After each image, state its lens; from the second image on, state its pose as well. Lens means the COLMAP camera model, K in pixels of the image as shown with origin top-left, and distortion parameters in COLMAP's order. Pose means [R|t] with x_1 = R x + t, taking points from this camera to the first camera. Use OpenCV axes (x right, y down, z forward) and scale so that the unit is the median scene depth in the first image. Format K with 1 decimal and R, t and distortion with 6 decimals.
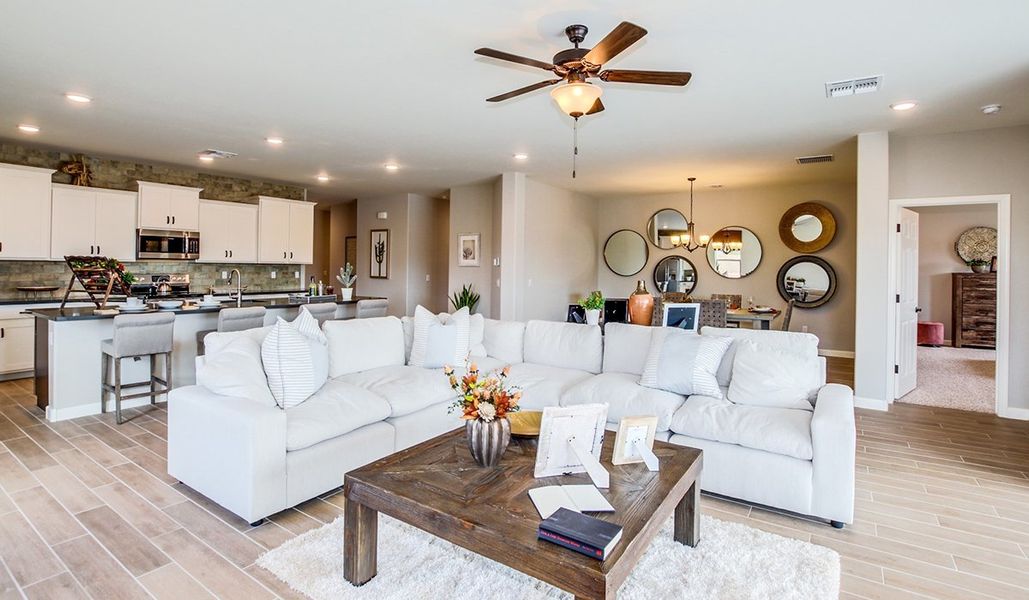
lens RADIAL K [[484.5, 0, 521.6], [0, 484.5, 263.7], [0, 0, 1]] dist [-0.038614, 0.005648]
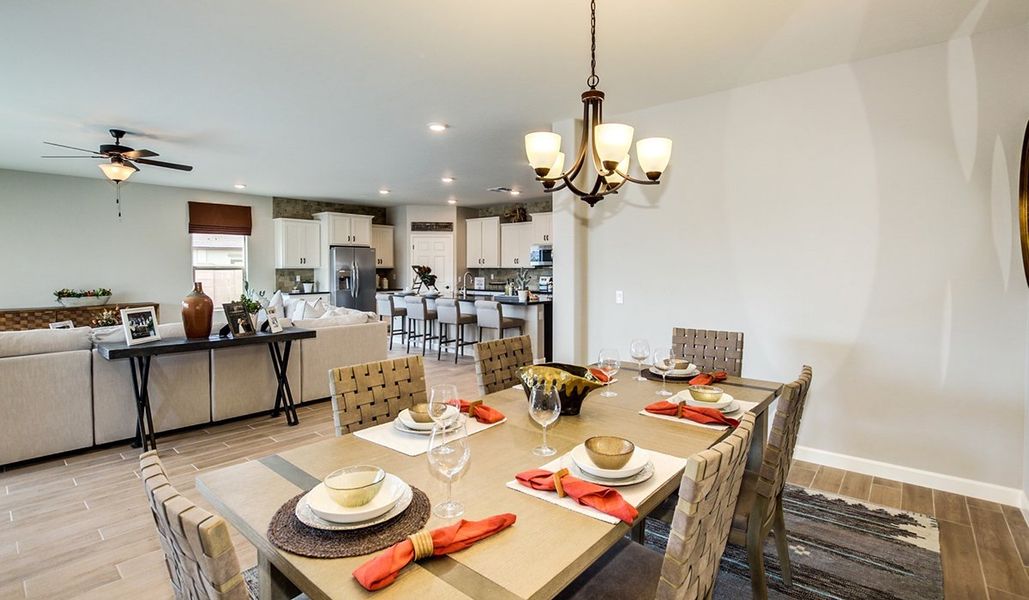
lens RADIAL K [[479.9, 0, 520.8], [0, 479.9, 272.1], [0, 0, 1]] dist [-0.030989, 0.000686]
pose [[-0.116464, -0.004575, -0.993184, 0.638574], [0.005120, 0.999973, -0.005206, 0.015272], [0.993182, -0.005691, -0.116438, 1.039596]]
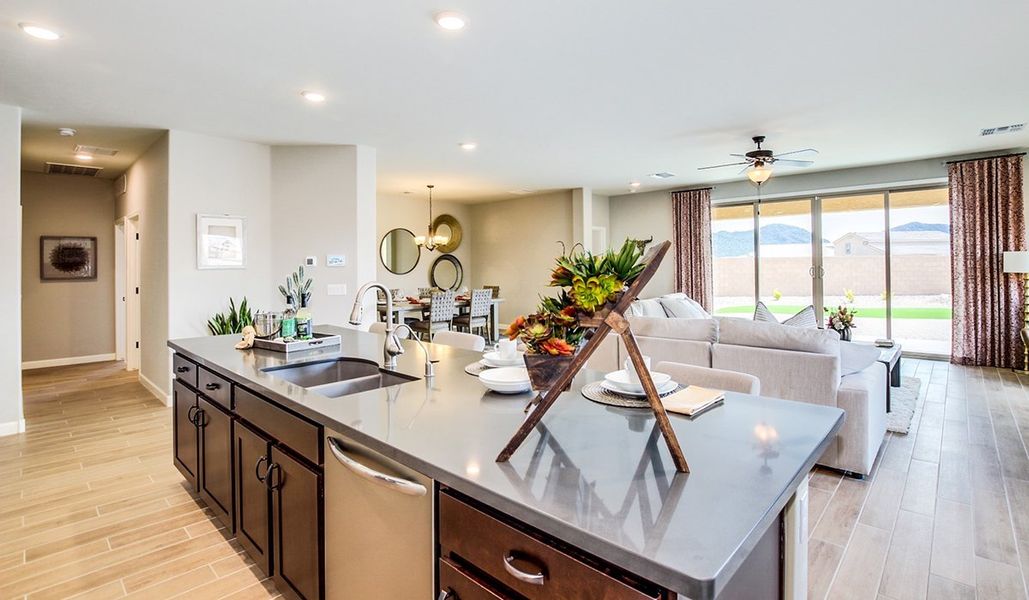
lens RADIAL K [[484.5, 0, 521.6], [0, 484.5, 263.7], [0, 0, 1]] dist [-0.038614, 0.005648]
pose [[0.164661, -0.012385, 0.986273, -0.759616], [0.008303, 0.999903, 0.011170, -0.005639], [-0.986315, 0.006349, 0.164747, 0.641497]]
